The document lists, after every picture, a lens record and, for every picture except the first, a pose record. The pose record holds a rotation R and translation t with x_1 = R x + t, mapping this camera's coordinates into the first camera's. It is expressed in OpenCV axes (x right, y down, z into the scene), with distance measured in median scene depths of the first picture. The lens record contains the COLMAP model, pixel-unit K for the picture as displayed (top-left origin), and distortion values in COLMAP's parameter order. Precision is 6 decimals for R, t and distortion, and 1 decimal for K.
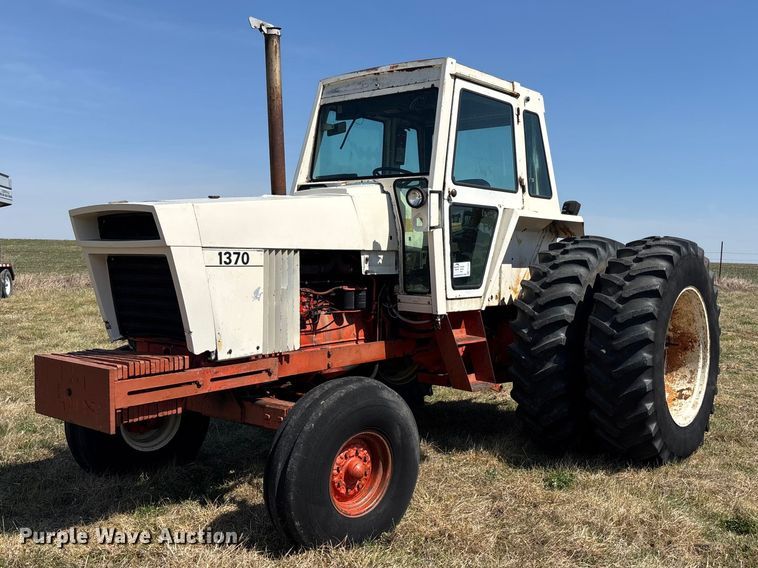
lens RADIAL K [[739.0, 0, 406.0], [0, 739.0, 286.2], [0, 0, 1]] dist [0.073751, -0.003886]
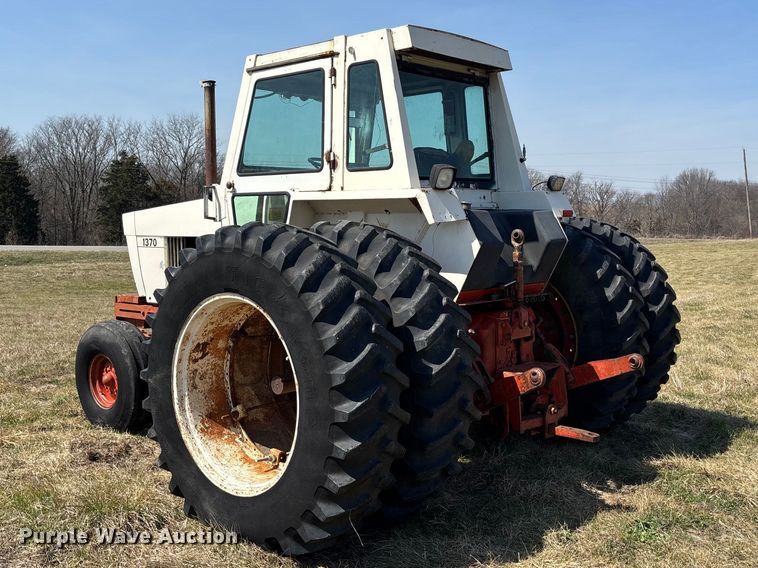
lens RADIAL K [[806.9, 0, 377.7], [0, 806.9, 269.4], [0, 0, 1]] dist [0.107936, -0.002204]
pose [[-0.060985, 0.051670, -0.996800, 1.257139], [-0.037869, 0.997820, 0.054040, -0.076558], [0.997420, 0.041044, -0.058896, 1.307815]]
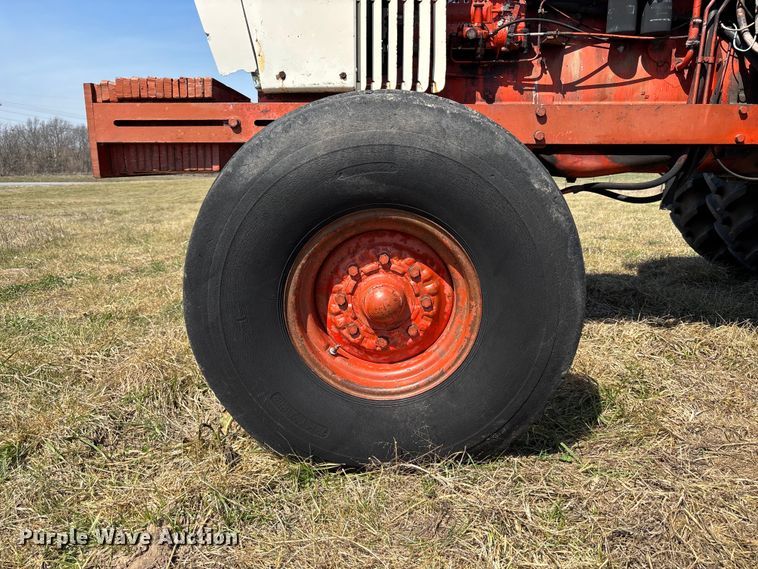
lens RADIAL K [[586.5, 0, 379.9], [0, 586.5, 287.3], [0, 0, 1]] dist [0.028366, -0.003299]
pose [[0.605198, 0.149848, -0.781845, 0.166201], [-0.037054, 0.986362, 0.160364, 0.143234], [0.795213, -0.068081, 0.602496, 0.620042]]
